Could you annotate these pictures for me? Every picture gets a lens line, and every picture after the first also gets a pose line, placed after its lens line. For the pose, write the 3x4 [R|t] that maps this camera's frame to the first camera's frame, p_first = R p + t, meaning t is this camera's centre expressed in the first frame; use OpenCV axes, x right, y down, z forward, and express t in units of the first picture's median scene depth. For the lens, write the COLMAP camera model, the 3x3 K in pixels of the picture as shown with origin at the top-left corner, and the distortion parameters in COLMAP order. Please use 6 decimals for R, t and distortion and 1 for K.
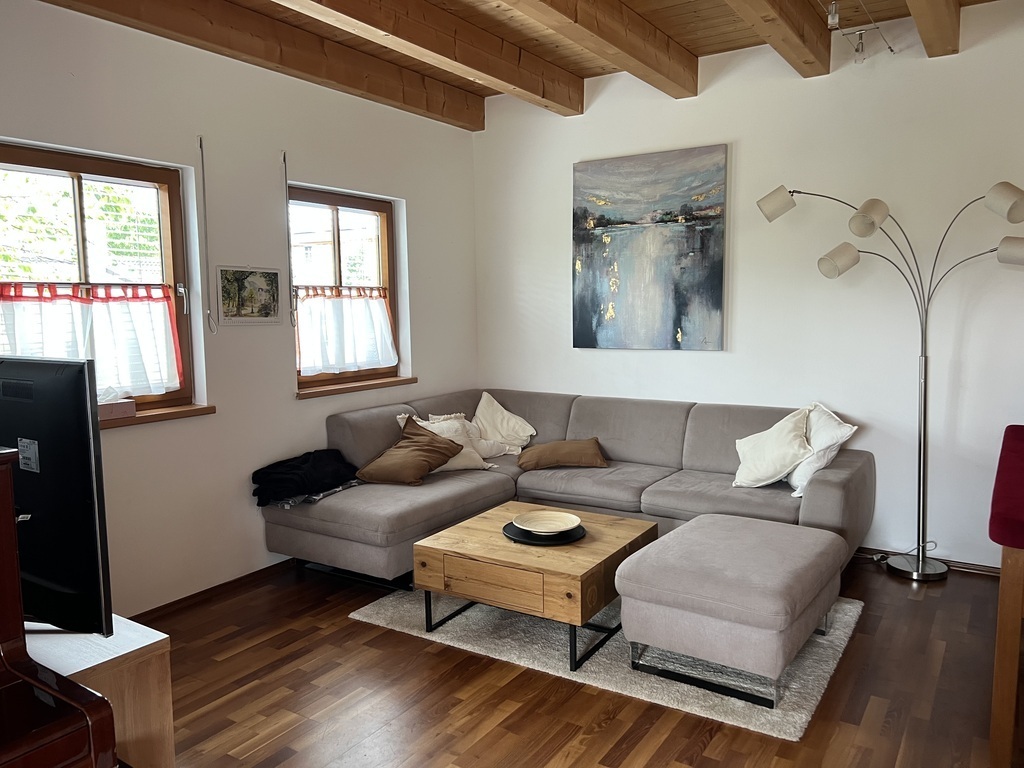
lens RADIAL K [[773.2, 0, 512.8], [0, 773.2, 388.5], [0, 0, 1]] dist [0.058165, -0.092788]
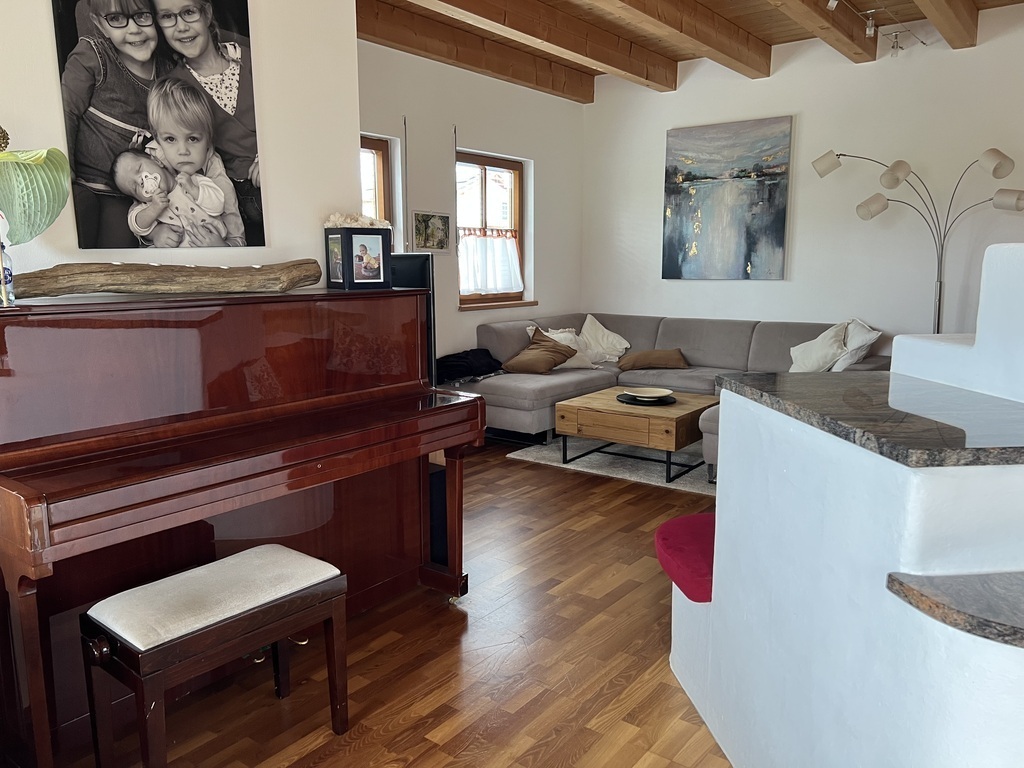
lens RADIAL K [[767.1, 0, 509.7], [0, 767.1, 385.9], [0, 0, 1]] dist [0.049362, -0.056170]
pose [[0.996206, 0.022254, -0.084131, -0.069453], [-0.017743, 0.998384, 0.053996, 0.067474], [0.085196, -0.052298, 0.994991, -0.321906]]
